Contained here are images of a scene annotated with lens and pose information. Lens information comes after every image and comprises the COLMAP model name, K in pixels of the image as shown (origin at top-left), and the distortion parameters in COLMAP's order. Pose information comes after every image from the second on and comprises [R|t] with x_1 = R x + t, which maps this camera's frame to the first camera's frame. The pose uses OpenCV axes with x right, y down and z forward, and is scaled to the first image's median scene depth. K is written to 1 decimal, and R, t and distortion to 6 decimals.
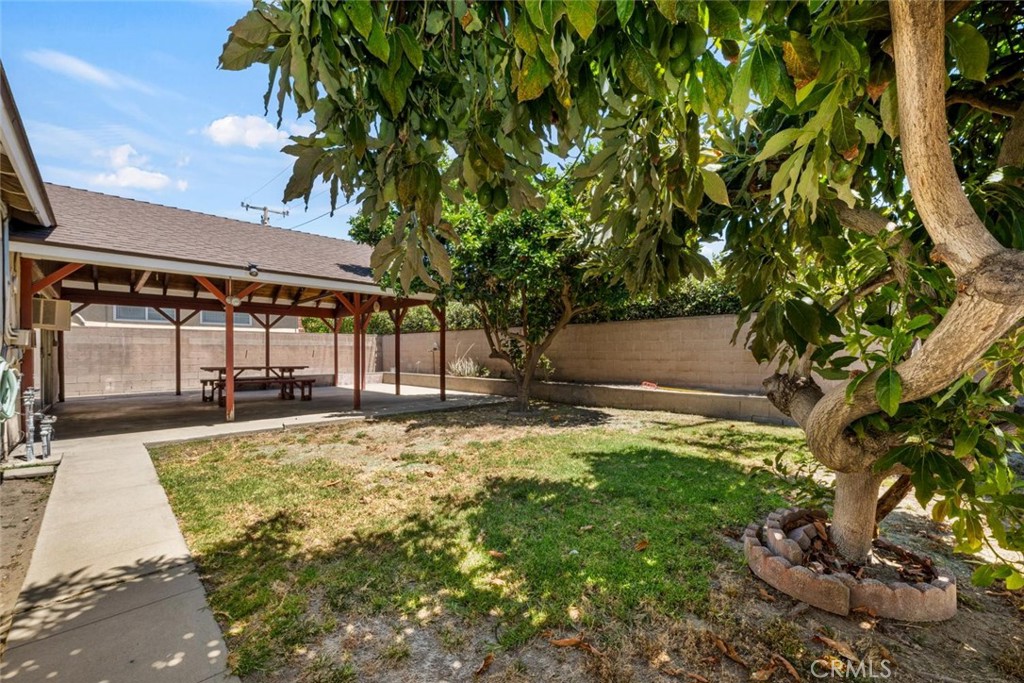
lens RADIAL K [[422.6, 0, 523.9], [0, 422.6, 358.2], [0, 0, 1]] dist [-0.001780, 0.000557]
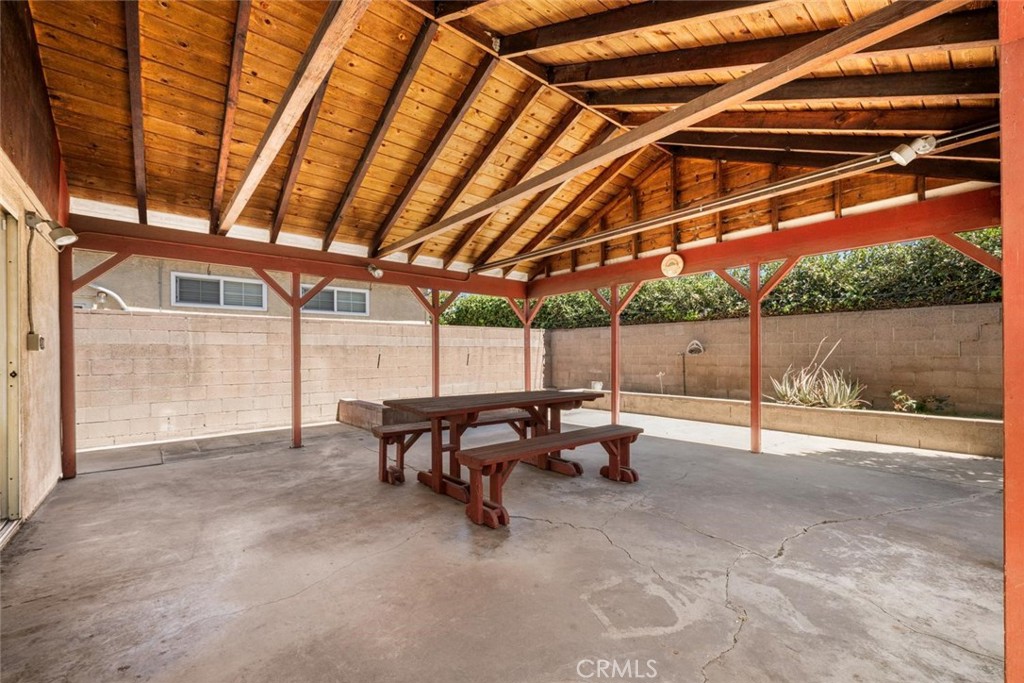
lens RADIAL K [[422.6, 0, 503.9], [0, 422.6, 357.6], [0, 0, 1]] dist [-0.001780, 0.000557]
pose [[0.995888, -0.005519, -0.090429, -0.525462], [0.005039, 0.999972, -0.005537, -0.013322], [0.090457, 0.005058, 0.995888, 0.522868]]
